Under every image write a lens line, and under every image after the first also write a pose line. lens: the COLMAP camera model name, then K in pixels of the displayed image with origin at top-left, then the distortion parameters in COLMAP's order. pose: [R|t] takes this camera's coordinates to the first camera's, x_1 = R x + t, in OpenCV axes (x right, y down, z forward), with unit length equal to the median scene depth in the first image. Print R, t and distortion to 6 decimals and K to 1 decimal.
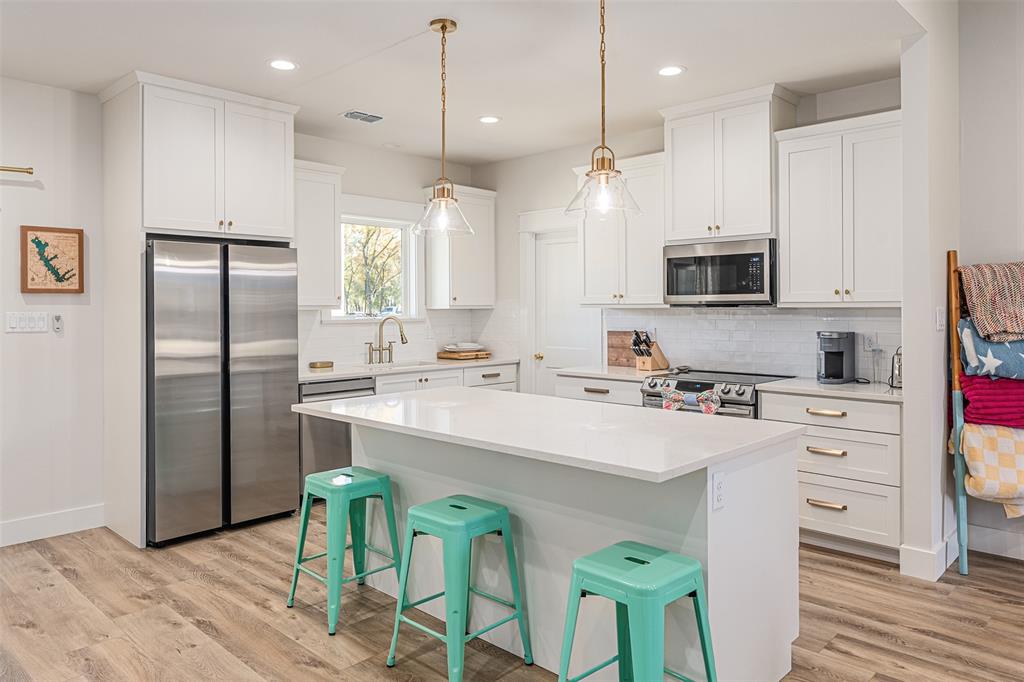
lens RADIAL K [[711.0, 0, 501.8], [0, 711.0, 305.1], [0, 0, 1]] dist [-0.005282, 0.007495]
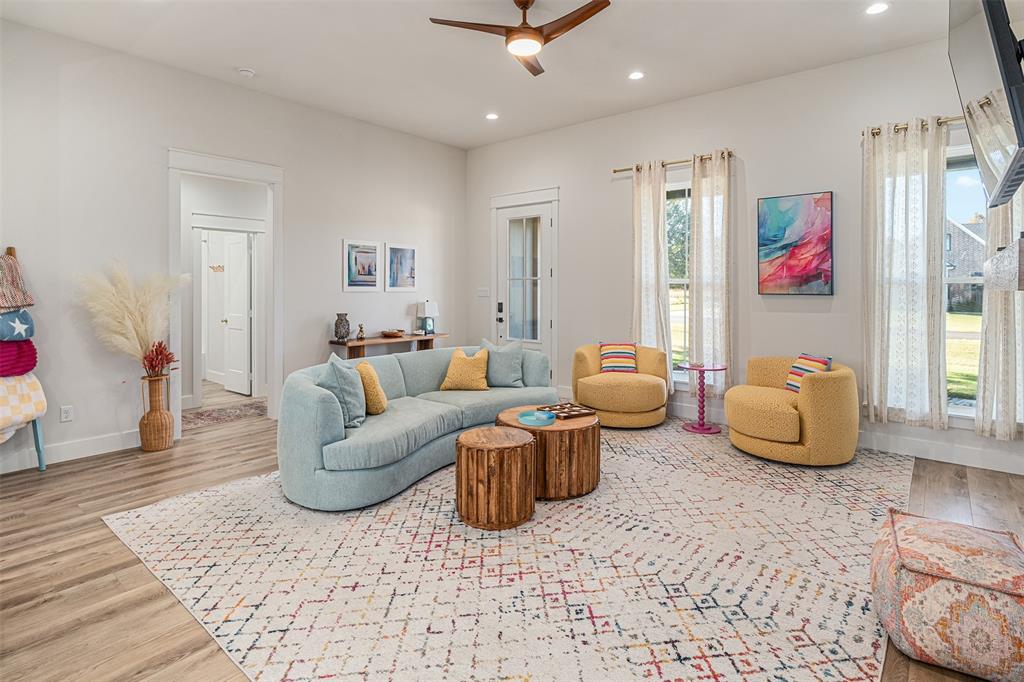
lens RADIAL K [[519.3, 0, 515.7], [0, 519.3, 288.1], [0, 0, 1]] dist [-0.007073, 0.003967]
pose [[-0.078085, 0.000990, 0.996946, -0.292683], [0.000724, 0.999999, -0.000936, 0.003398], [-0.996946, 0.000648, -0.078085, 0.079413]]
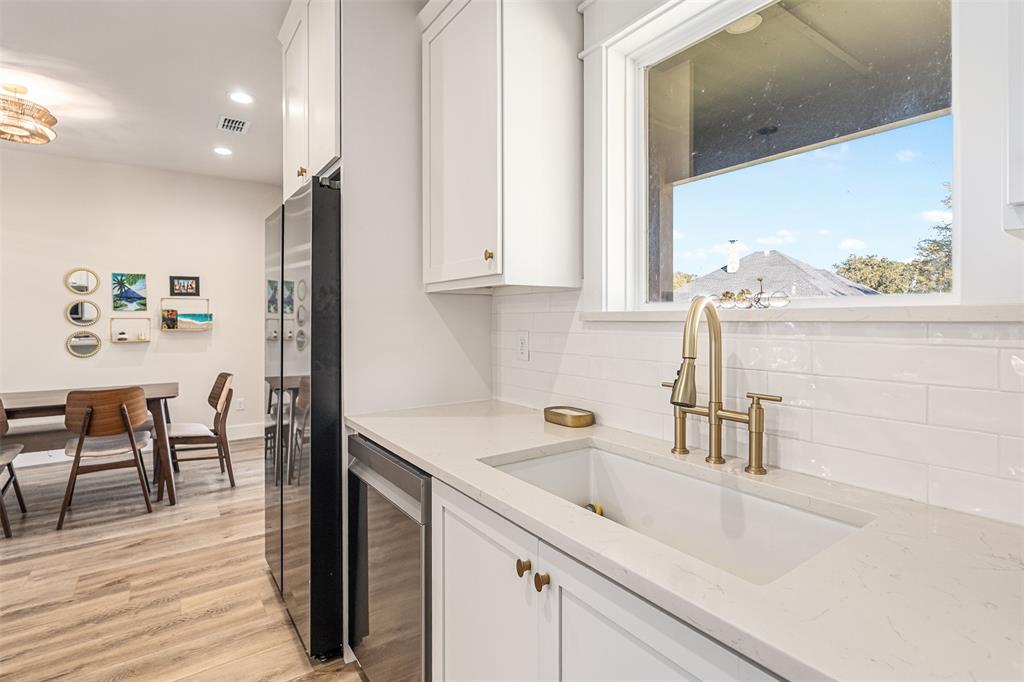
lens RADIAL K [[491.7, 0, 515.5], [0, 491.7, 324.6], [0, 0, 1]] dist [0.004900, -0.003555]
pose [[-0.174853, 0.014301, -0.984491, 0.057971], [0.002574, 0.999898, 0.014067, 0.030696], [0.984591, -0.000074, -0.174872, 1.310047]]
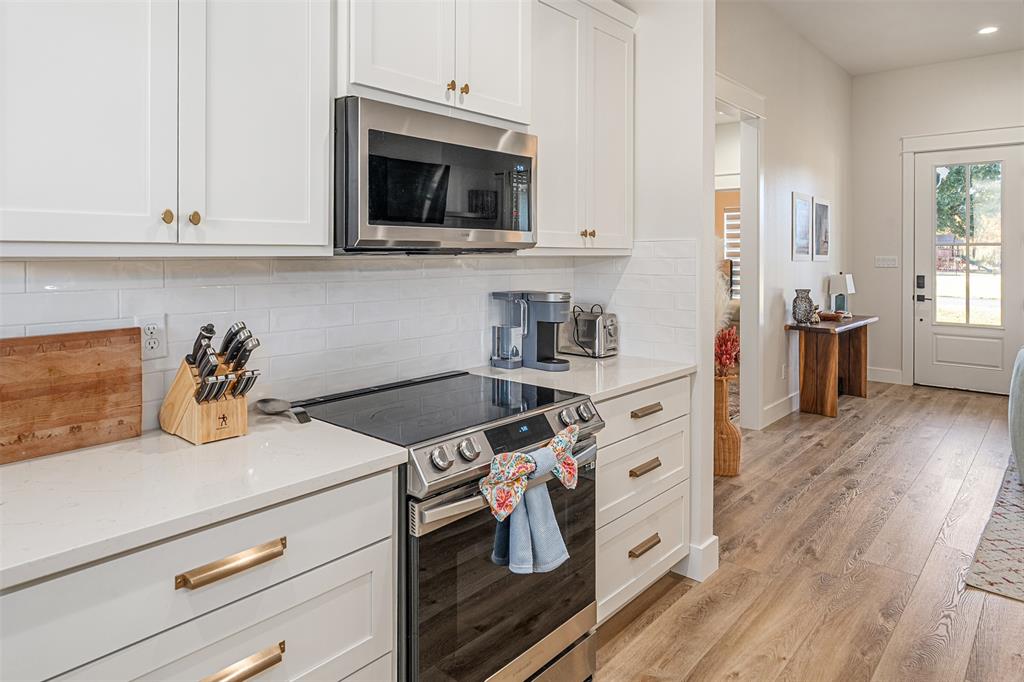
lens RADIAL K [[629.0, 0, 509.8], [0, 629.0, 249.8], [0, 0, 1]] dist [-0.014123, 0.004974]
pose [[-0.043310, 0.008507, 0.999025, -0.125562], [-0.004565, 0.999952, -0.008713, 0.003070], [-0.999051, -0.004938, -0.043270, 1.045396]]
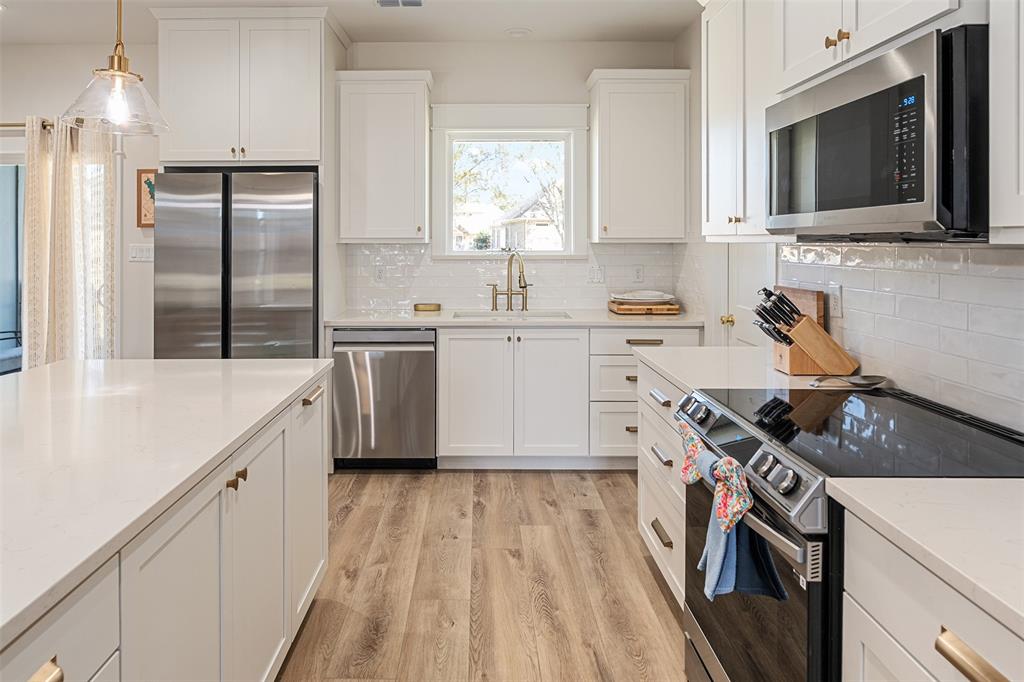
lens RADIAL K [[629.0, 0, 476.0], [0, 629.0, 232.9], [0, 0, 1]] dist [-0.014123, 0.004974]
pose [[0.693524, -0.006431, -0.720404, 0.431854], [-0.001732, 0.999942, -0.010594, 0.002272], [0.720431, 0.008595, 0.693473, 0.659452]]
